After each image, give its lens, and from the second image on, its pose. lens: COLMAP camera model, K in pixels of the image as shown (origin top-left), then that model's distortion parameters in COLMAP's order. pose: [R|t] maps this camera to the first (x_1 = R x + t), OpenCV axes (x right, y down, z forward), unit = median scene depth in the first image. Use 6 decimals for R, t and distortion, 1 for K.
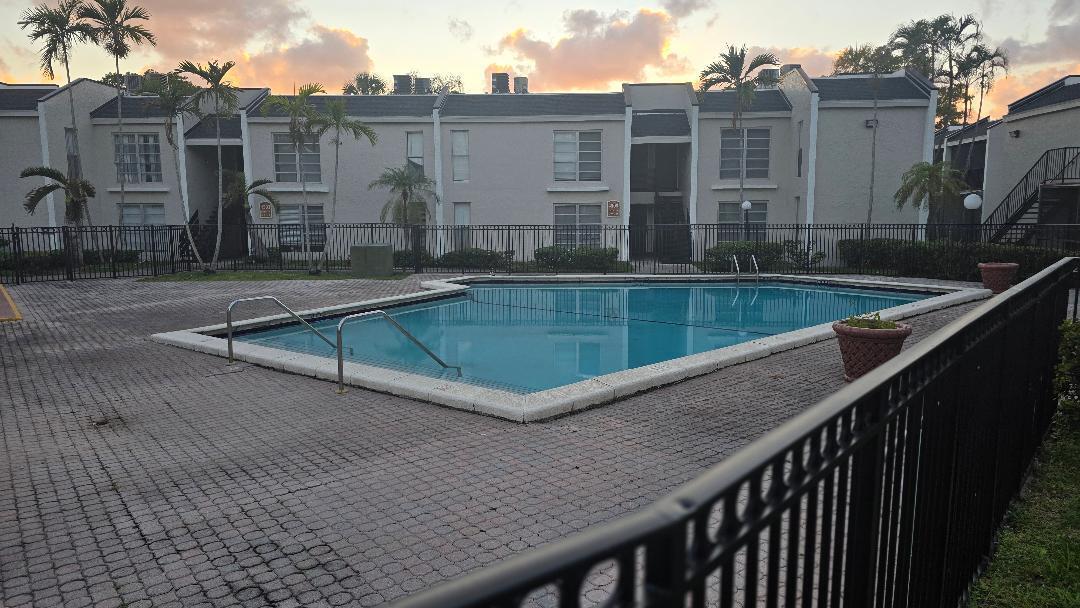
lens RADIAL K [[691.4, 0, 528.2], [0, 691.4, 301.6], [0, 0, 1]] dist [0.041275, -0.035195]
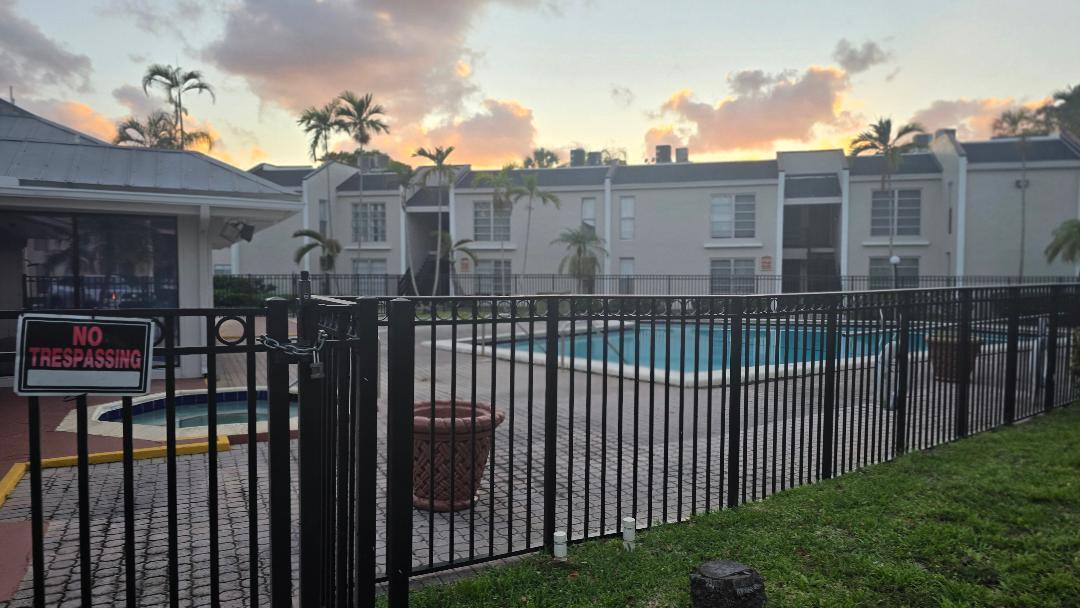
lens RADIAL K [[691.4, 0, 544.7], [0, 691.4, 314.0], [0, 0, 1]] dist [0.041275, -0.035195]
pose [[0.979645, 0.018534, -0.199880, 0.000184], [-0.032536, 0.997222, -0.066999, 0.032422], [0.198083, 0.072138, 0.977527, -0.146431]]
